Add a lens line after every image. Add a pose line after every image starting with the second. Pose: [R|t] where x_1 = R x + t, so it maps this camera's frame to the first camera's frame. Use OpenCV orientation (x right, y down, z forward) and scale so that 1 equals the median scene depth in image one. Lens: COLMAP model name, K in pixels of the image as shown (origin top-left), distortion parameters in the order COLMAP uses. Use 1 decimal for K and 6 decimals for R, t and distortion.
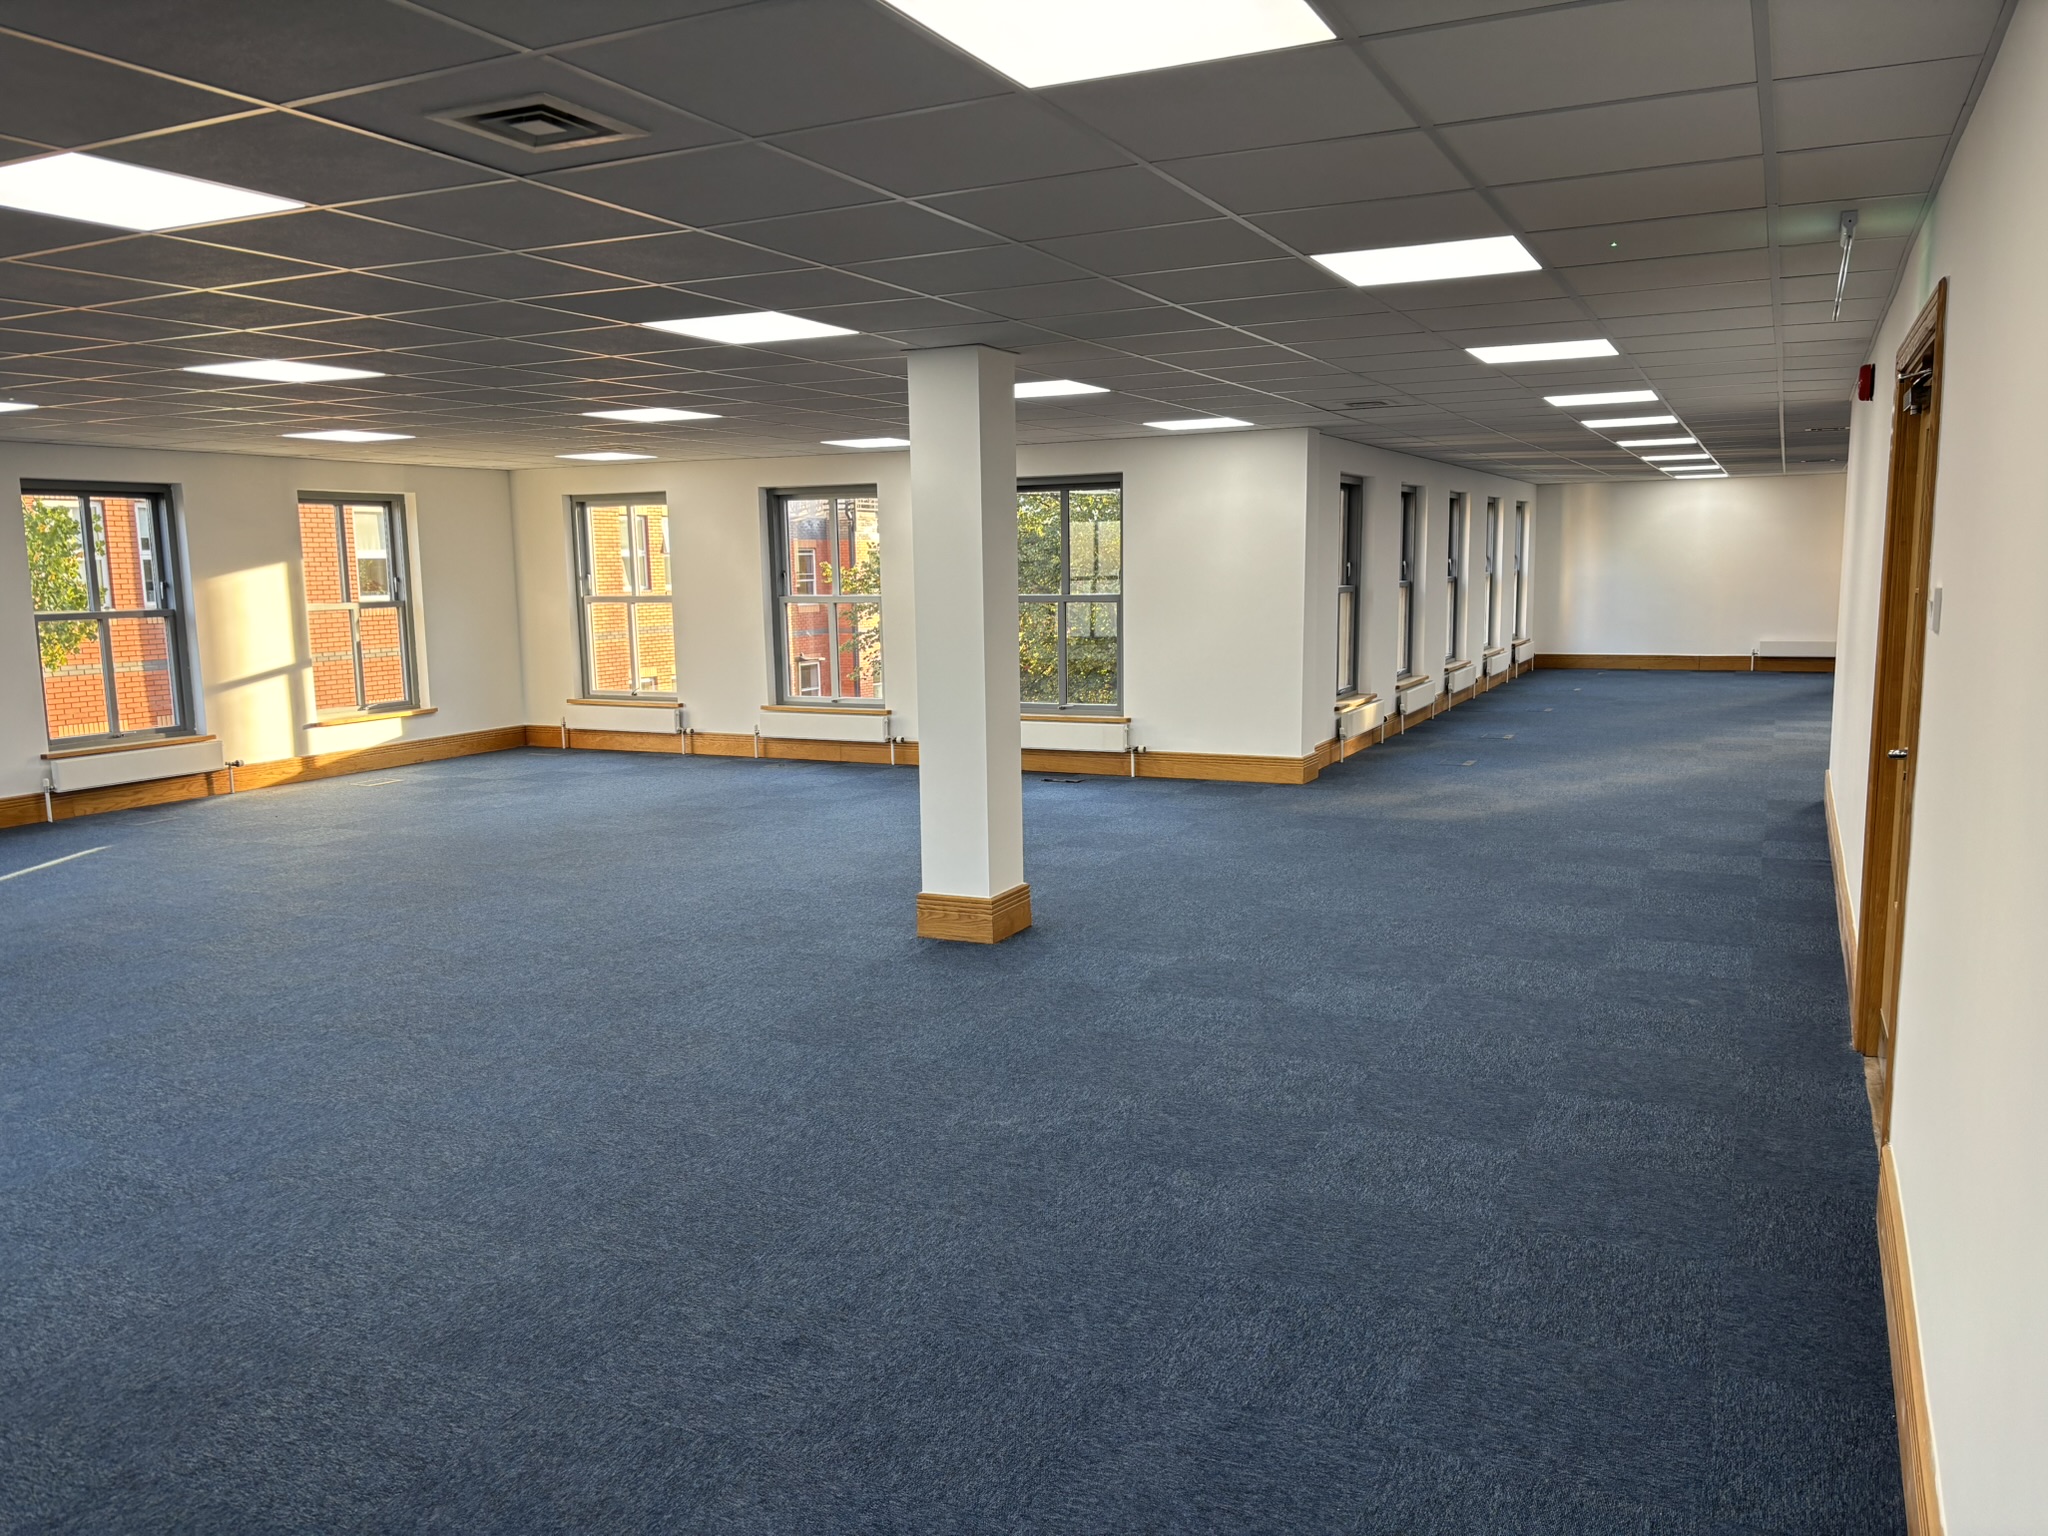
lens RADIAL K [[1550.8, 0, 1022.3], [0, 1550.8, 778.9], [0, 0, 1]] dist [0.068412, -0.059910]
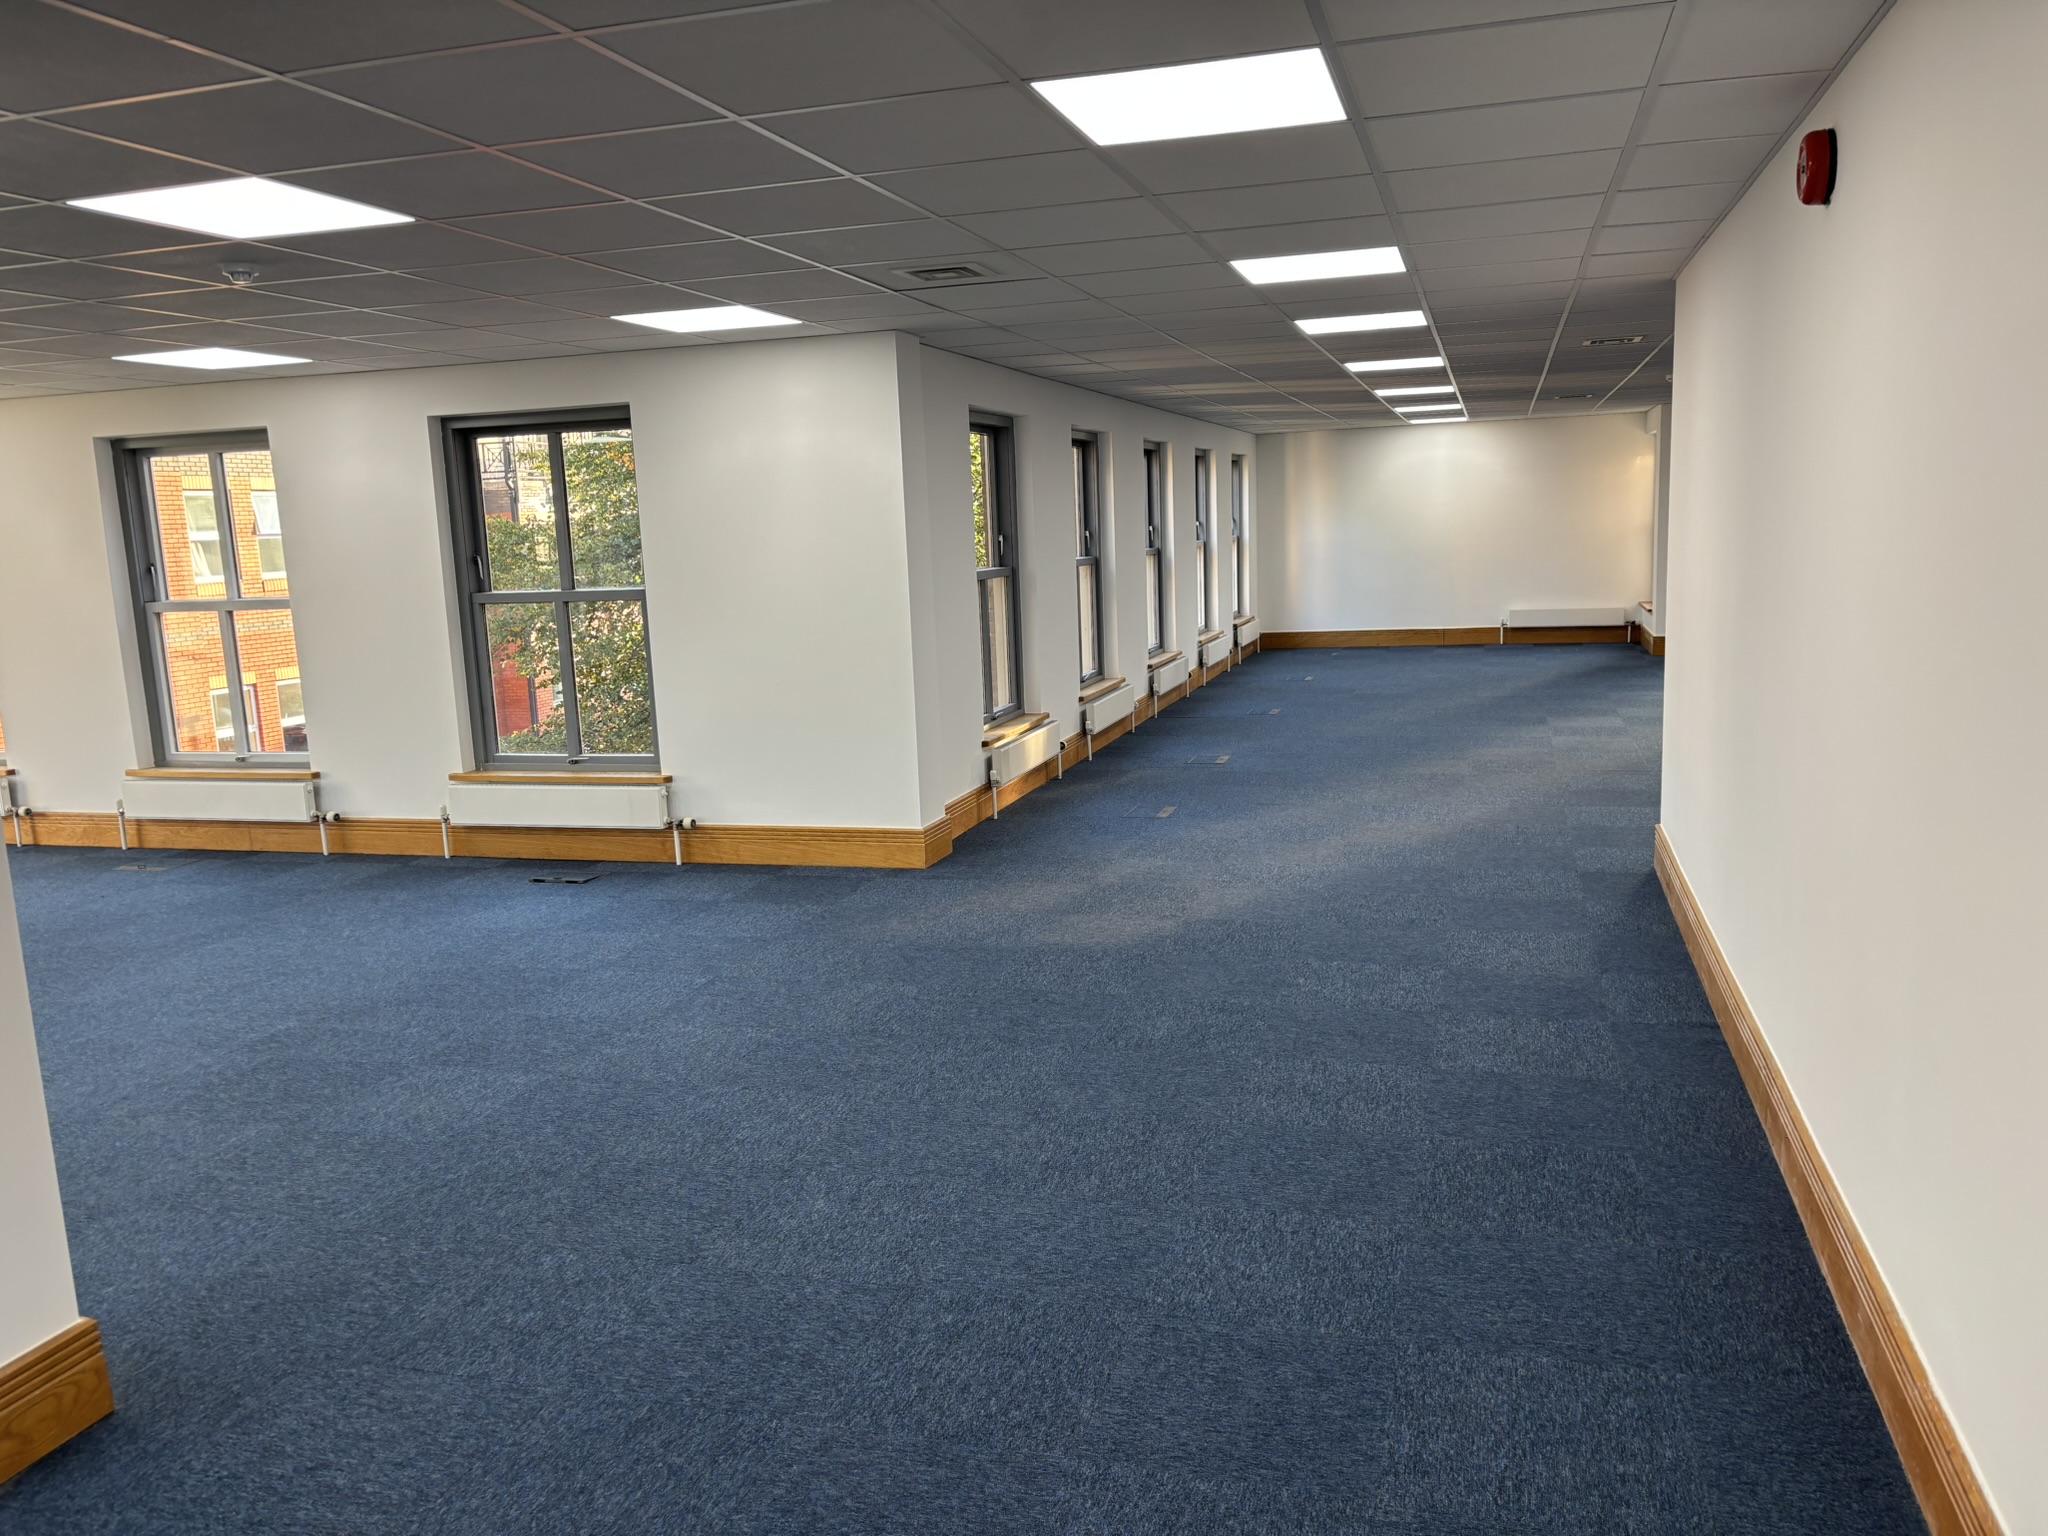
lens RADIAL K [[1550.8, 0, 1021.8], [0, 1550.8, 780.0], [0, 0, 1]] dist [0.068412, -0.059910]
pose [[0.987184, -0.048447, 0.152052, 0.105448], [0.045197, 0.998671, 0.024763, -0.042905], [-0.153050, -0.017573, 0.988062, 0.285773]]
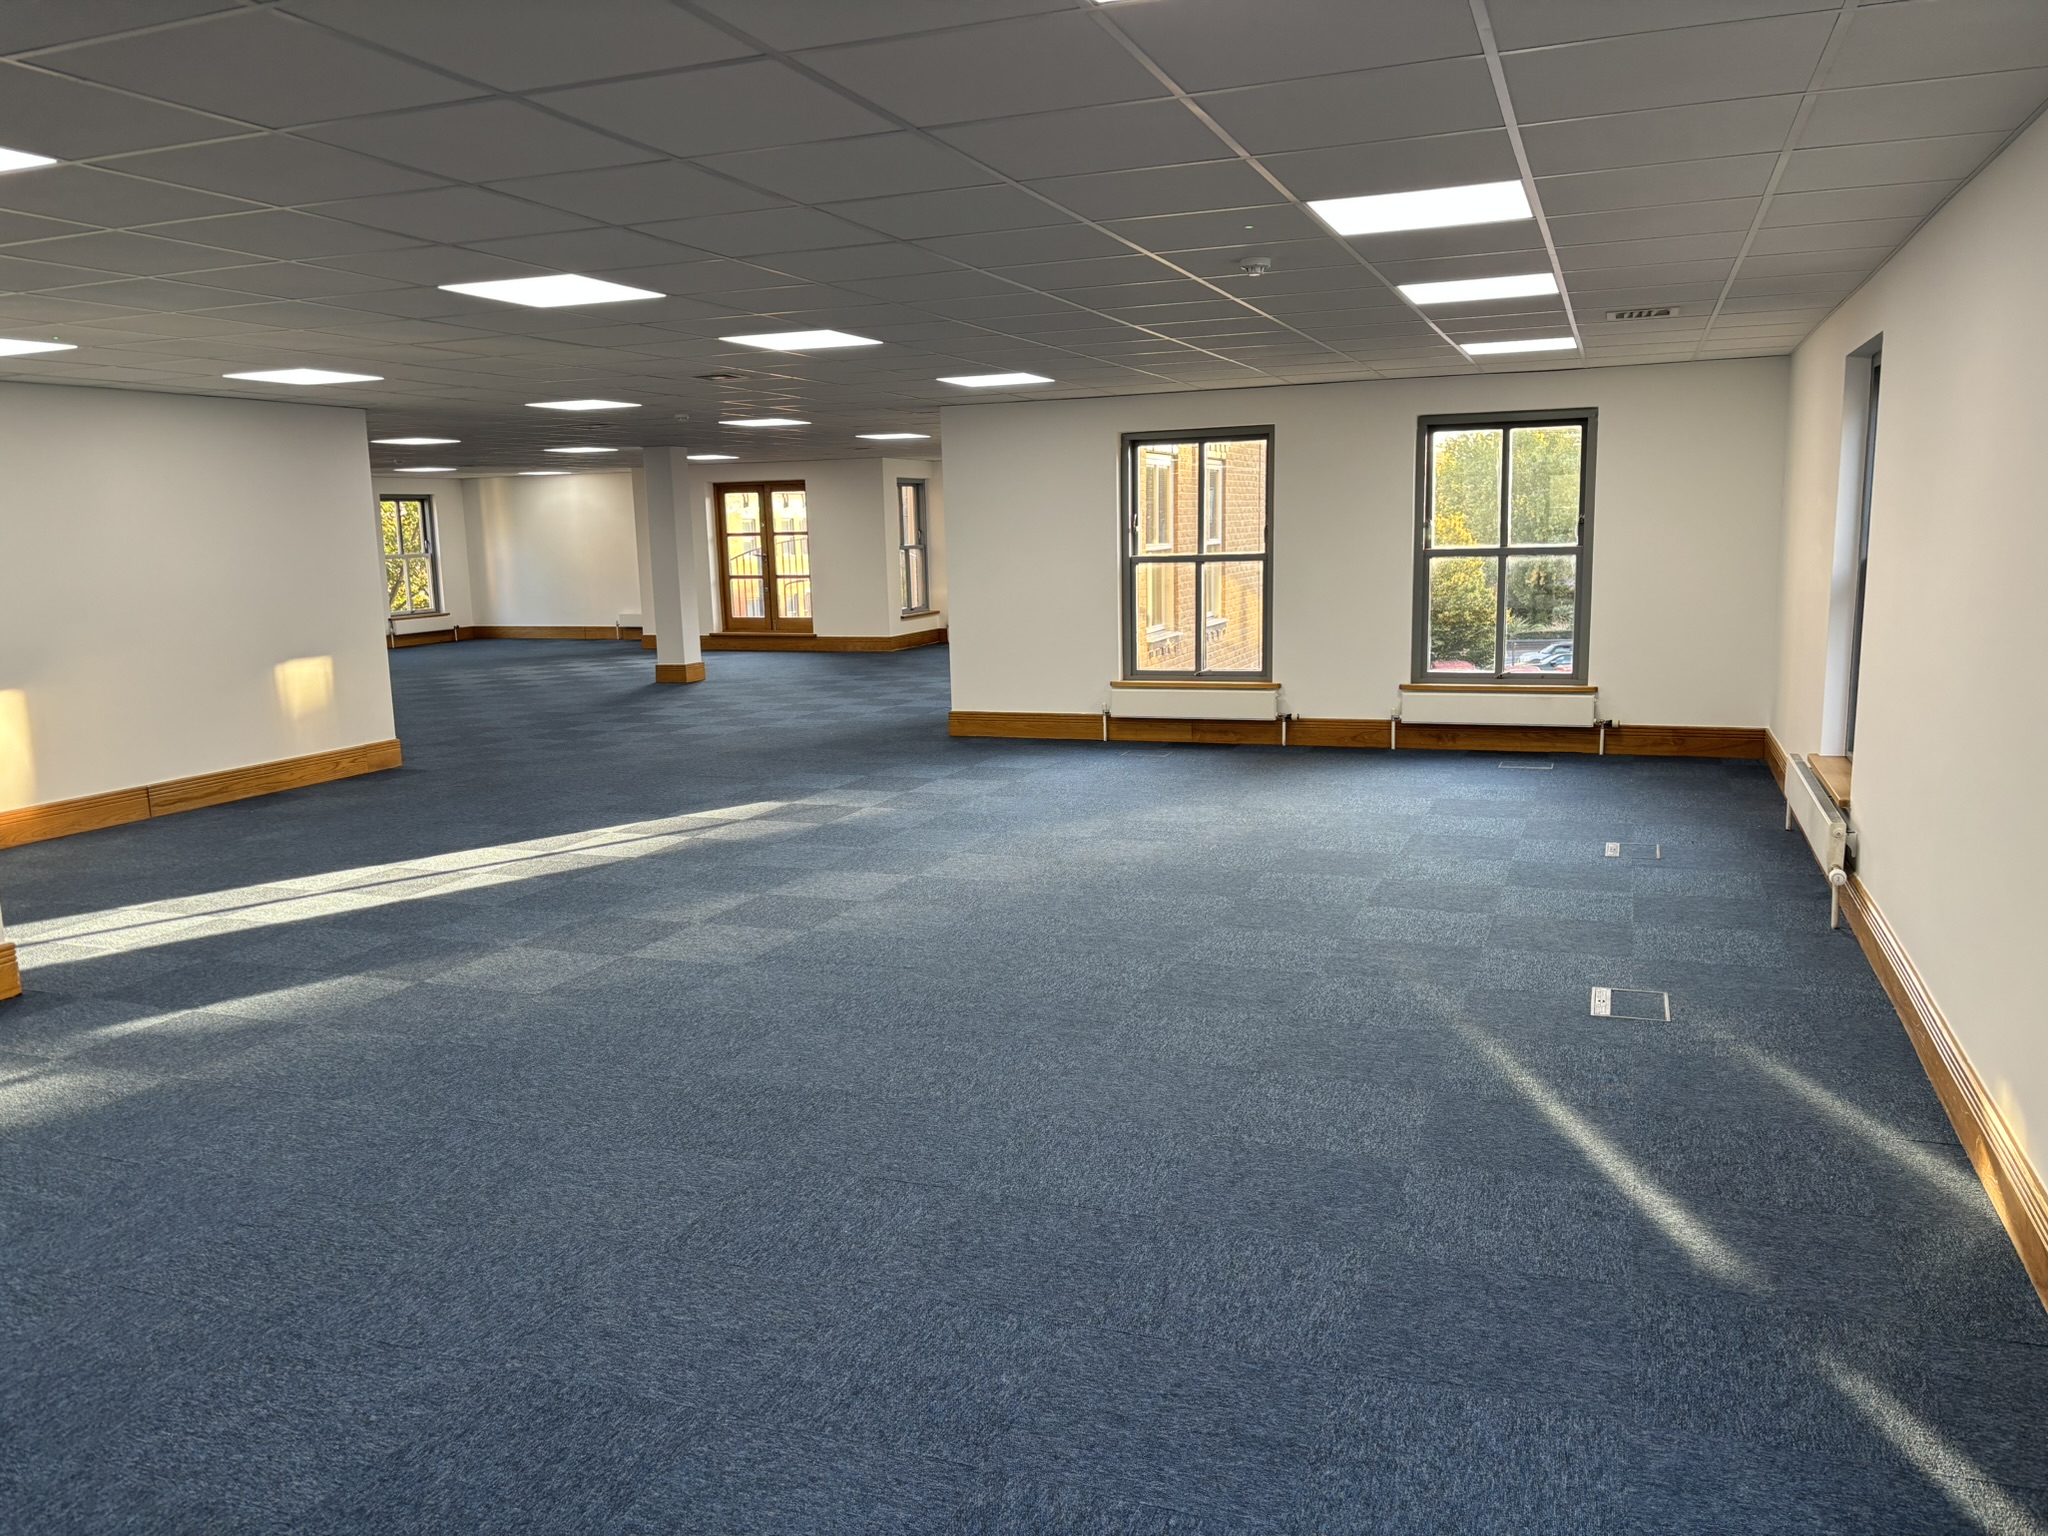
lens RADIAL K [[1550.8, 0, 1024.7], [0, 1550.8, 769.9], [0, 0, 1]] dist [0.068412, -0.059910]
pose [[0.995301, -0.024766, 0.093607, -0.156790], [0.023083, 0.999553, 0.019016, -0.007749], [-0.094037, -0.016766, 0.995428, 0.070628]]
